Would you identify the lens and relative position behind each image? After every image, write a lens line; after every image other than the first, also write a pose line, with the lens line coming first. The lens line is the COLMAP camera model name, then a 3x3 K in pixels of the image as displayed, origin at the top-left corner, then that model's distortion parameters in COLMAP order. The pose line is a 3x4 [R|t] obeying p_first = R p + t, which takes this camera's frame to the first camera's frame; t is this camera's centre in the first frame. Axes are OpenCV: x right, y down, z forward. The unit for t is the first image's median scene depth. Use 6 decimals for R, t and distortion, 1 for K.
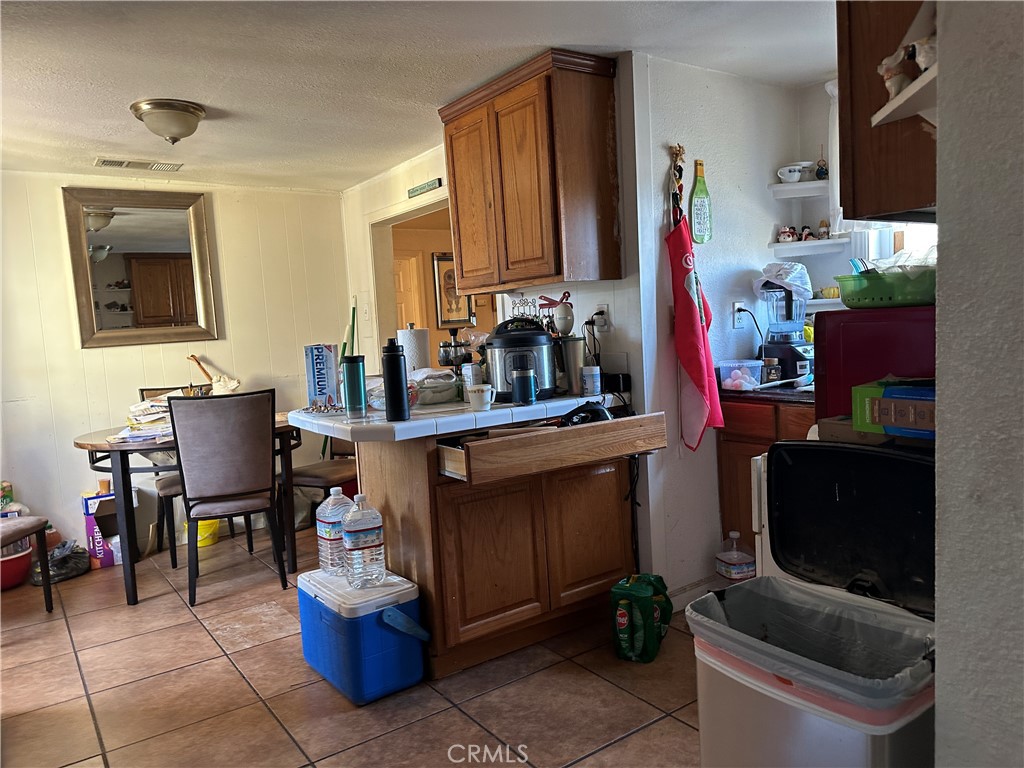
lens RADIAL K [[736.7, 0, 512.8], [0, 736.7, 398.8], [0, 0, 1]] dist [0.103044, -0.105335]
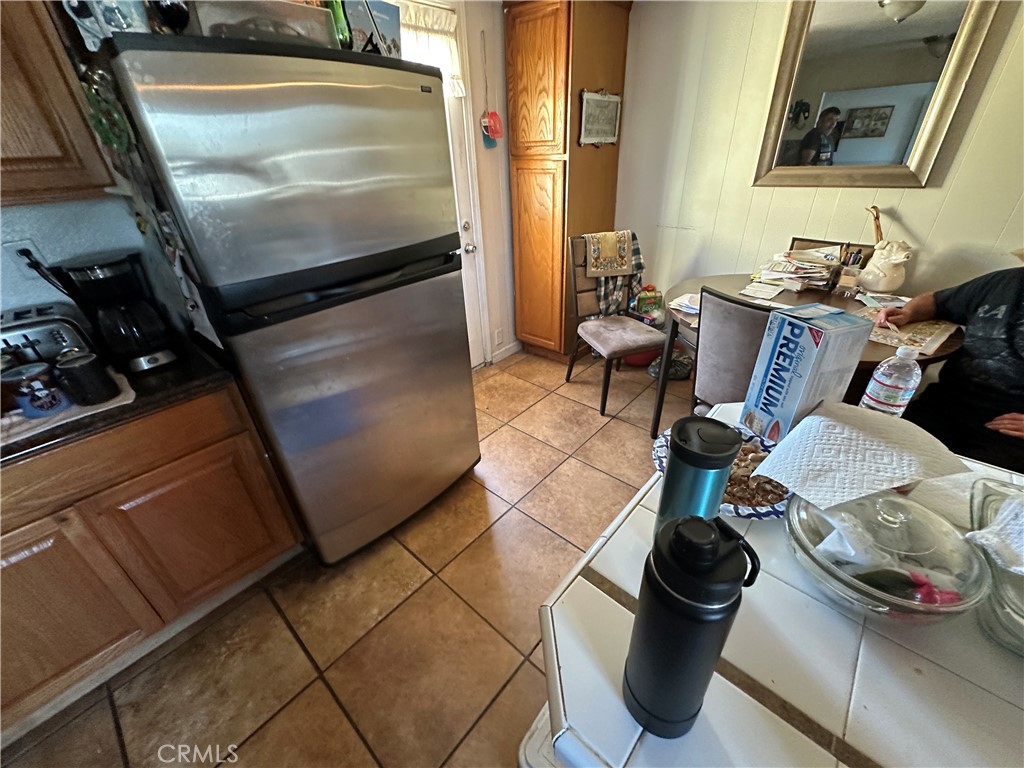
lens RADIAL K [[409.0, 0, 512.0], [0, 409.0, 384.0], [0, 0, 1]] dist [-0.001902, 0.000503]
pose [[0.223874, 0.530553, -0.817553, -0.056487], [-0.070220, 0.845445, 0.529425, -0.106939], [0.972085, -0.061116, 0.226528, 0.534466]]
